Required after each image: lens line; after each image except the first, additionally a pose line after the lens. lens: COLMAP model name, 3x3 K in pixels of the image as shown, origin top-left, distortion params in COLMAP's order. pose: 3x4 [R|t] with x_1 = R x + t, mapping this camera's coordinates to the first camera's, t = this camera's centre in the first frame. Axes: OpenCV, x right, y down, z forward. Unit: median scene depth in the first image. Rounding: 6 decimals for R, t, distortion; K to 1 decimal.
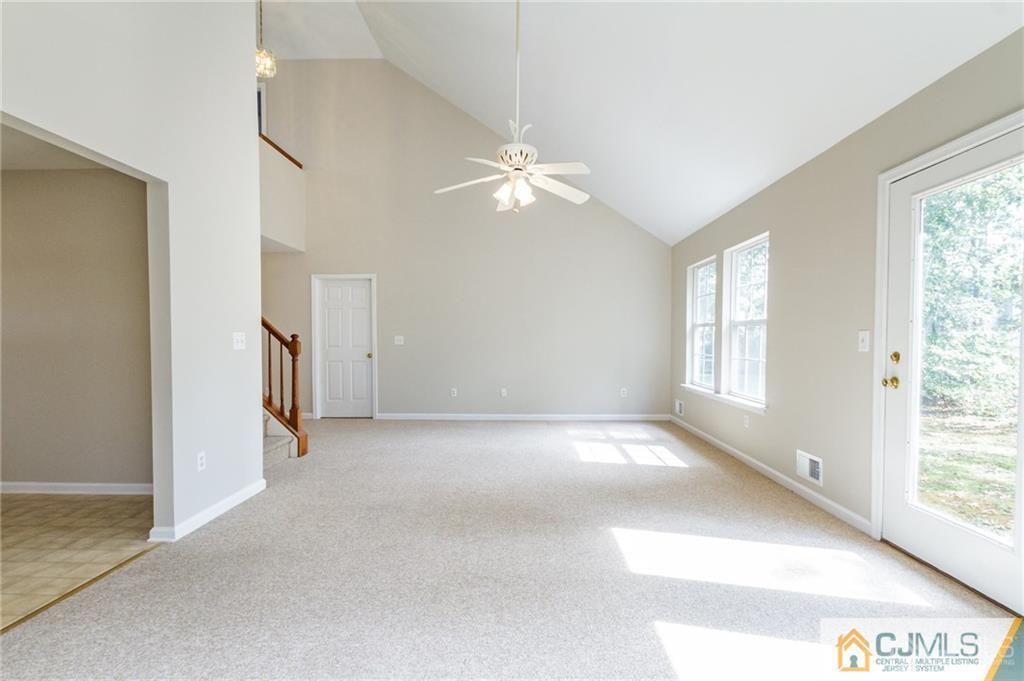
lens RADIAL K [[467.7, 0, 516.9], [0, 467.7, 349.6], [0, 0, 1]] dist [0.002224, 0.000152]
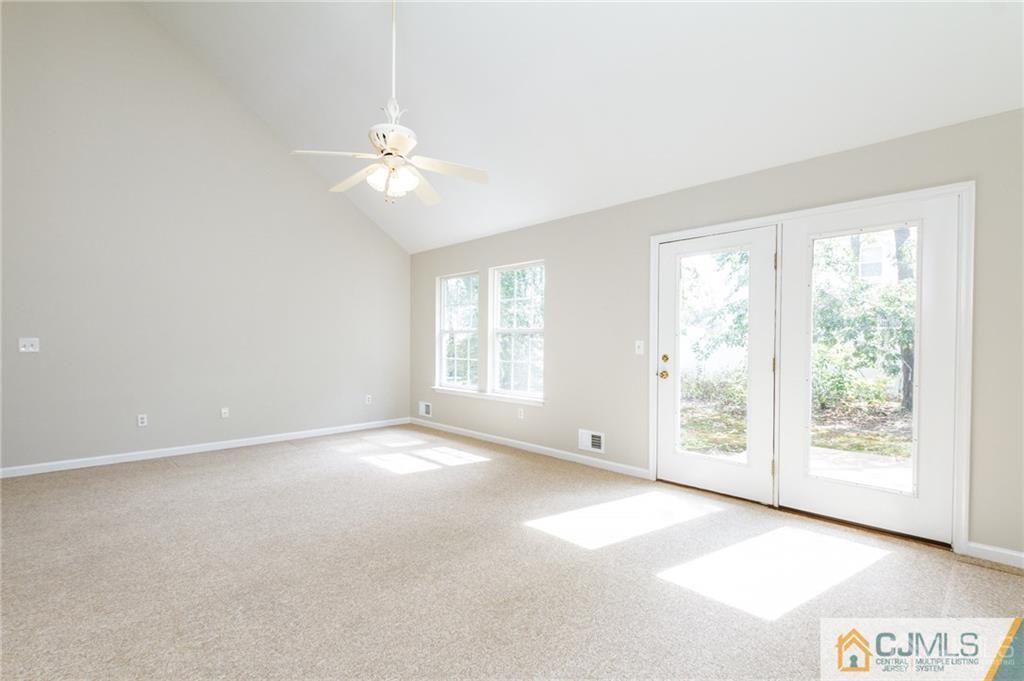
lens RADIAL K [[467.7, 0, 516.9], [0, 467.7, 349.6], [0, 0, 1]] dist [0.002224, 0.000152]
pose [[0.695397, -0.006092, 0.718600, -0.452430], [0.011854, 0.999925, -0.002994, -0.008800], [-0.718528, 0.010601, 0.695418, 0.205490]]
